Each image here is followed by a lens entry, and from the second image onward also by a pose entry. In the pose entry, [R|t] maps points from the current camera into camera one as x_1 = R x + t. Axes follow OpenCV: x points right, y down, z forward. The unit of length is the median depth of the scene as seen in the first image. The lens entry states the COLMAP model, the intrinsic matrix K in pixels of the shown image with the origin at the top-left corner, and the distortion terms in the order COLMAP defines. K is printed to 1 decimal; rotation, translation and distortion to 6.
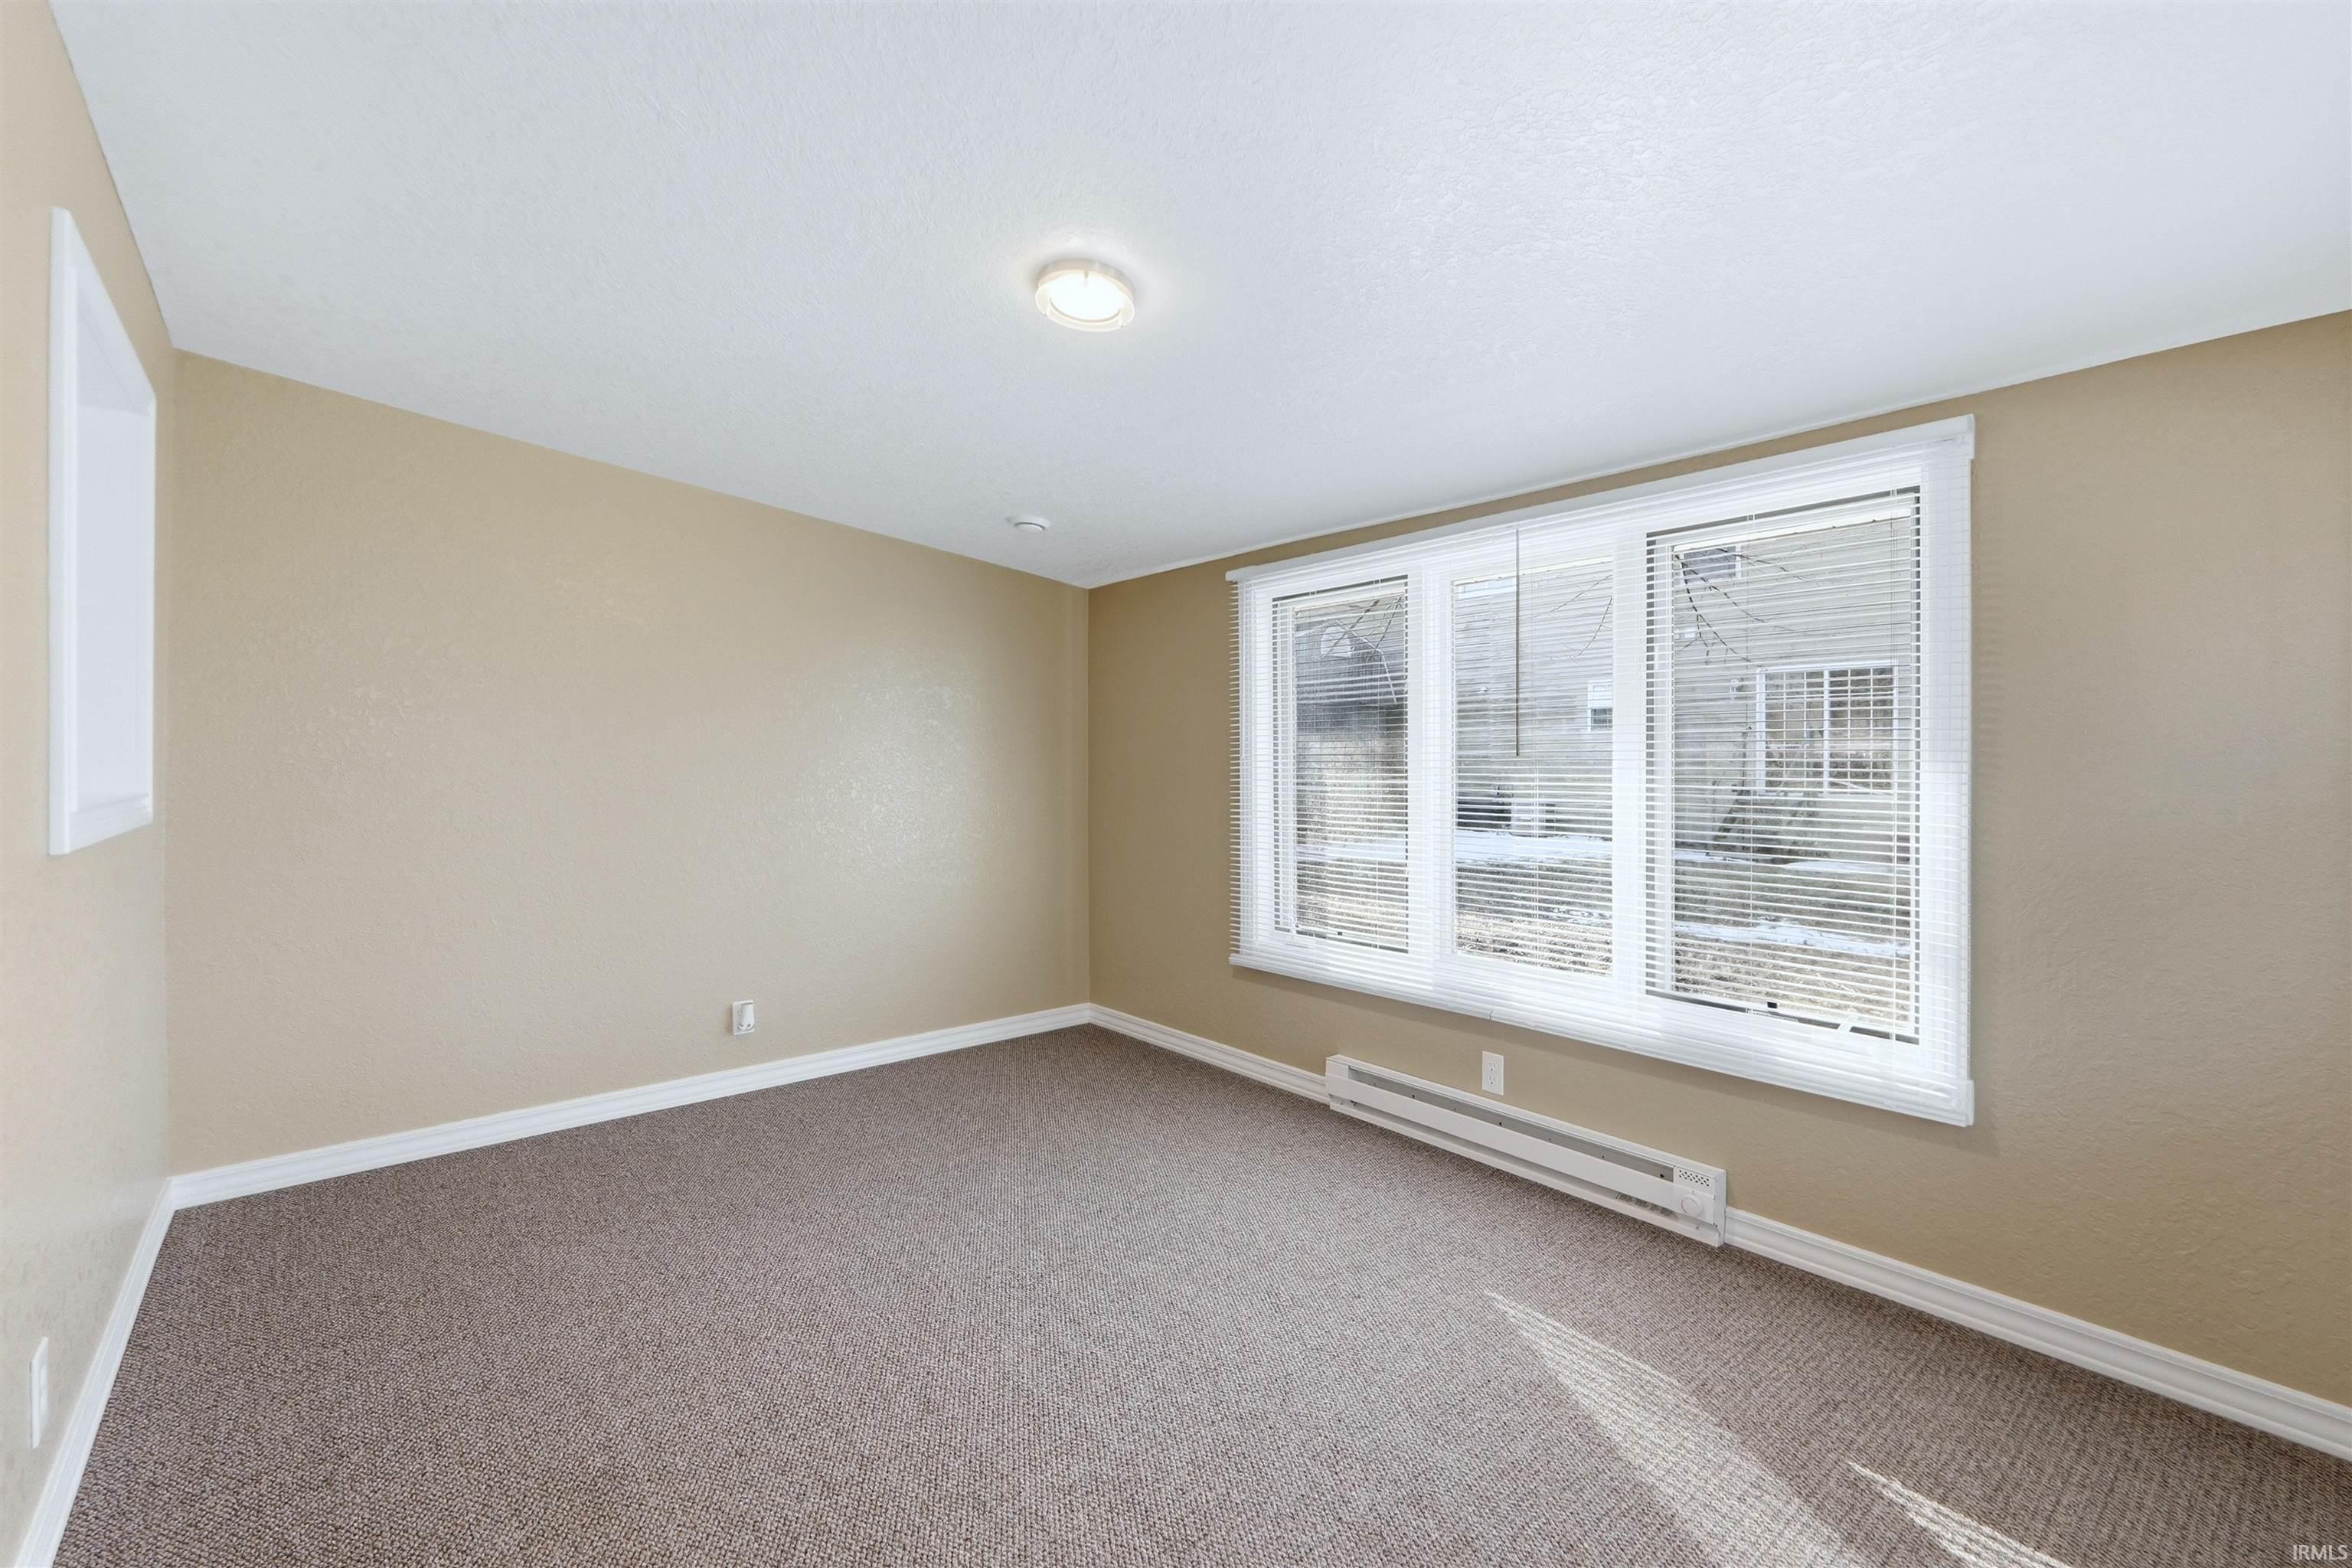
lens RADIAL K [[1018.4, 0, 1152.1], [0, 1018.4, 766.1], [0, 0, 1]] dist [0.001487, -0.000334]
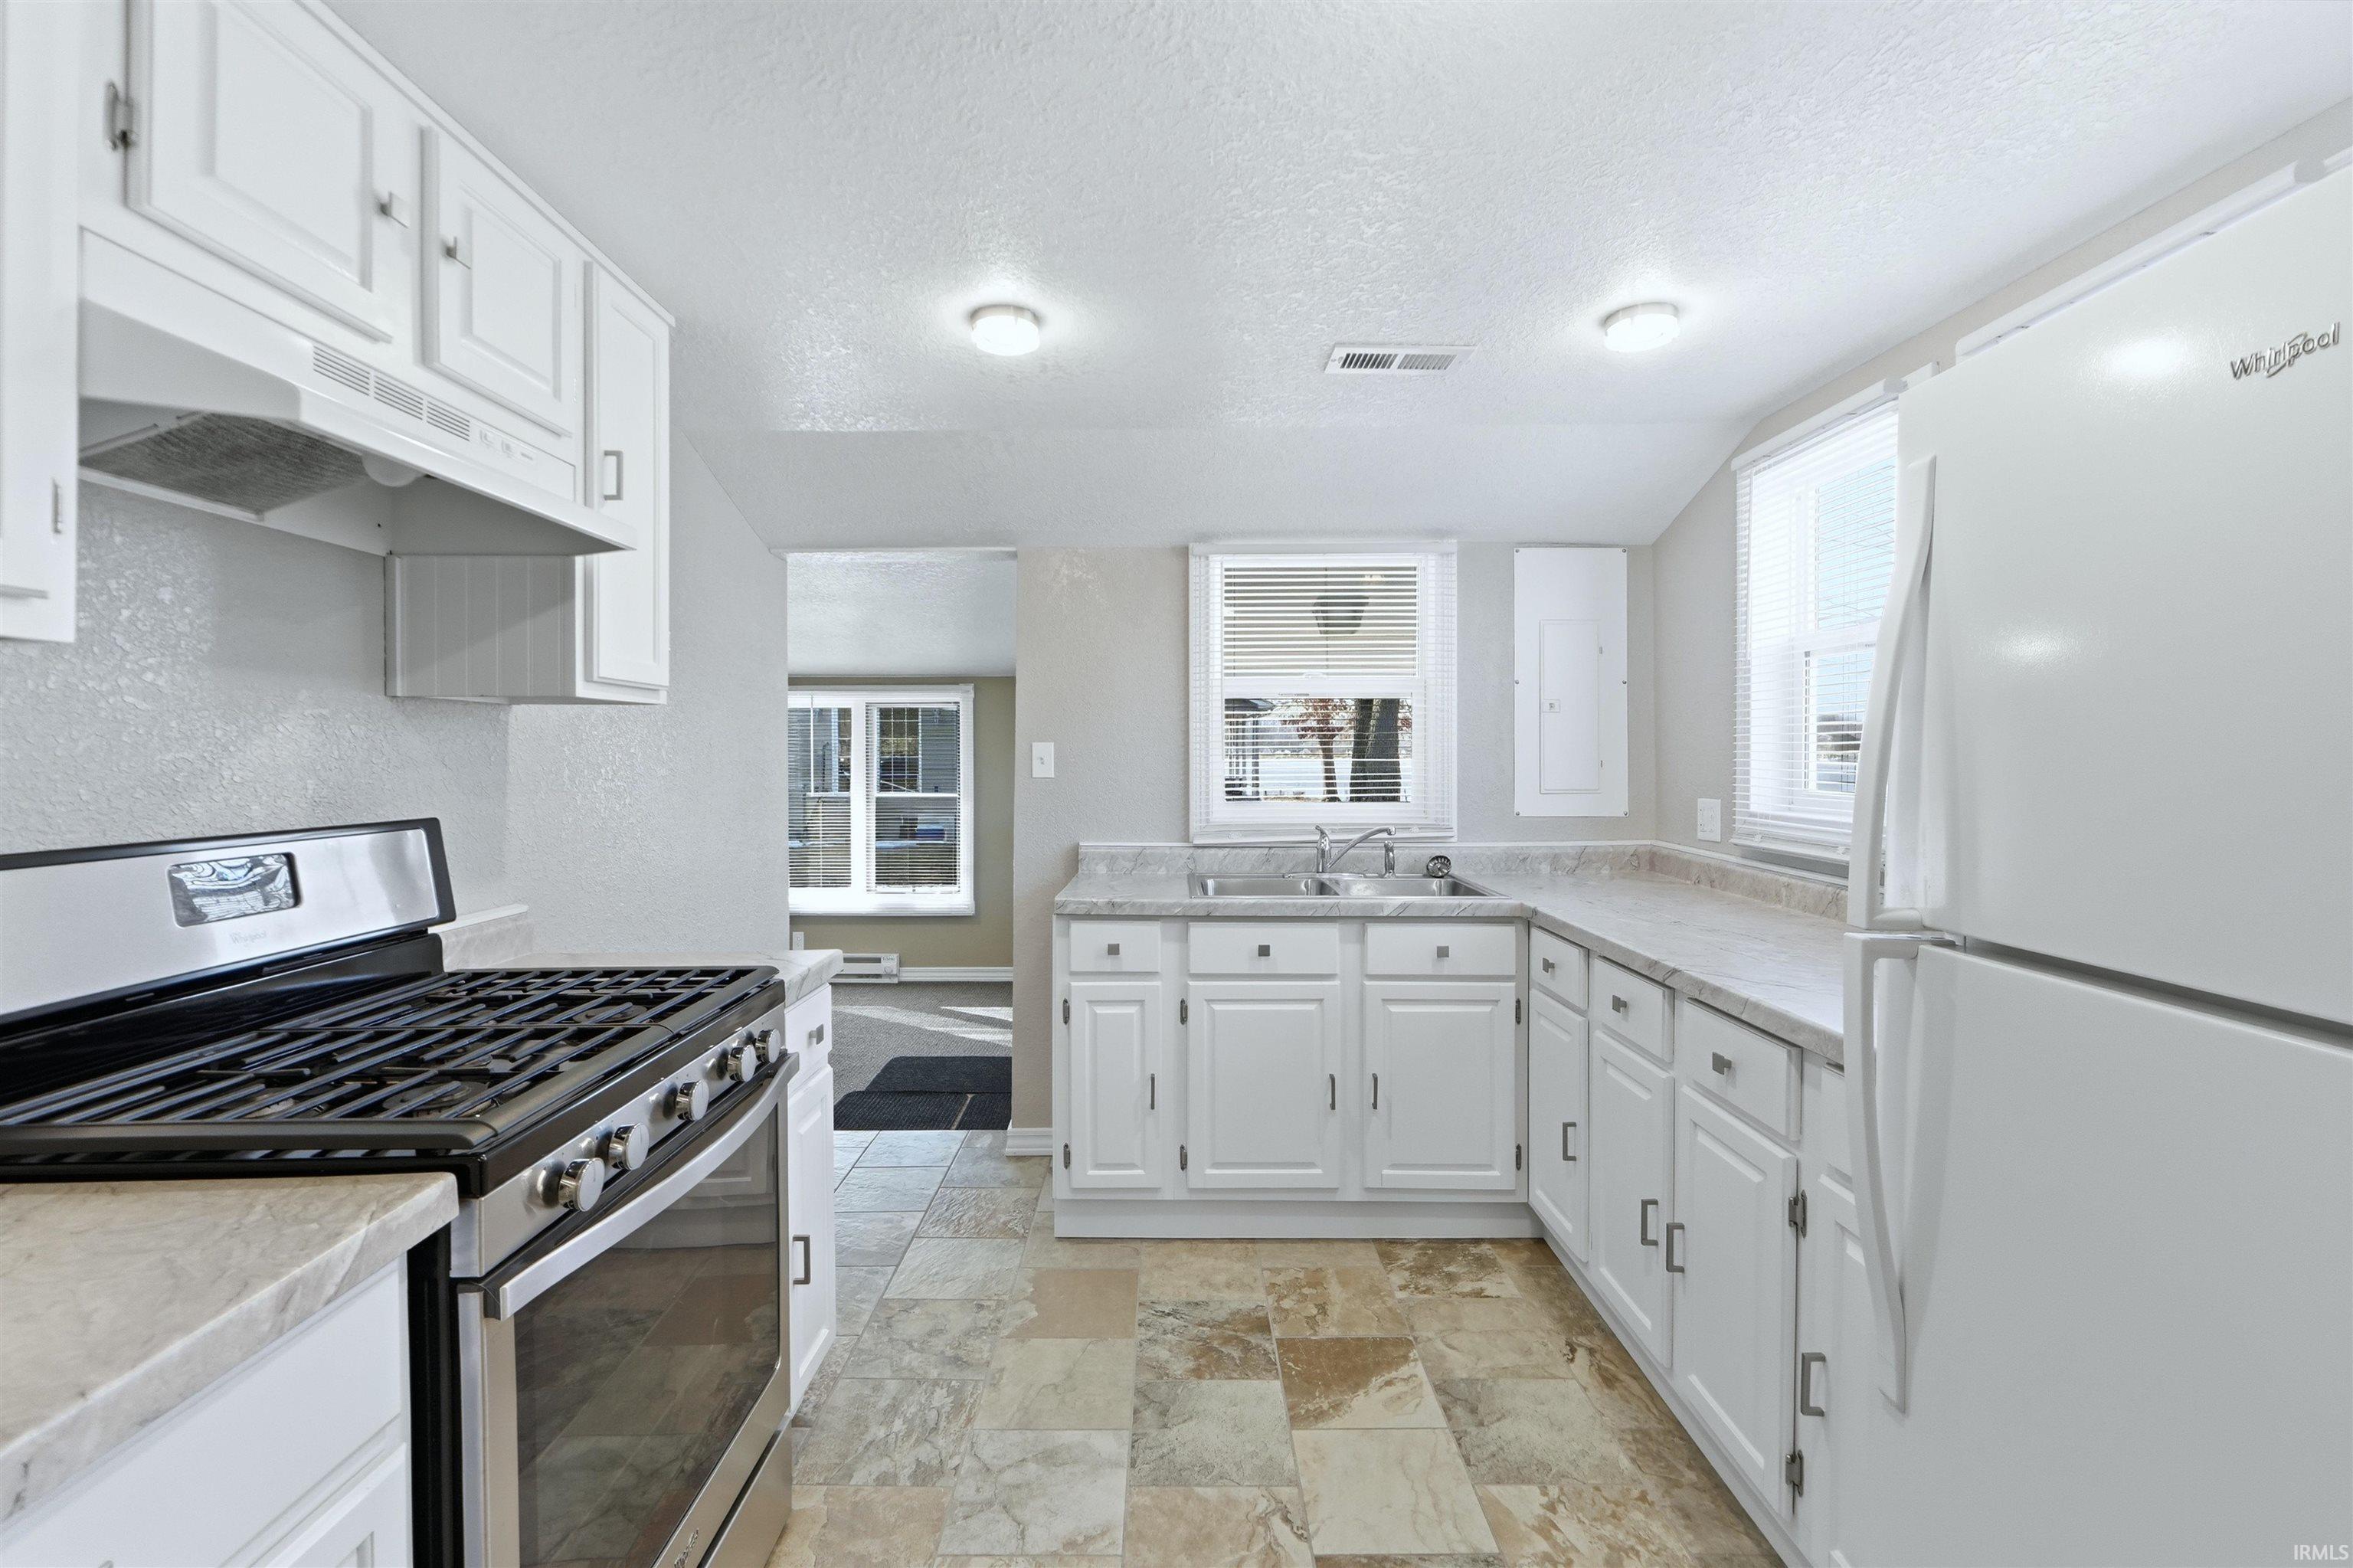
lens RADIAL K [[1018.9, 0, 1169.6], [0, 1018.9, 761.9], [0, 0, 1]] dist [0.001487, -0.000334]
pose [[0.619527, -0.009885, 0.784913, -0.972780], [0.004668, 0.999949, 0.008909, -0.107487], [-0.784962, -0.001855, 0.619542, -1.072588]]
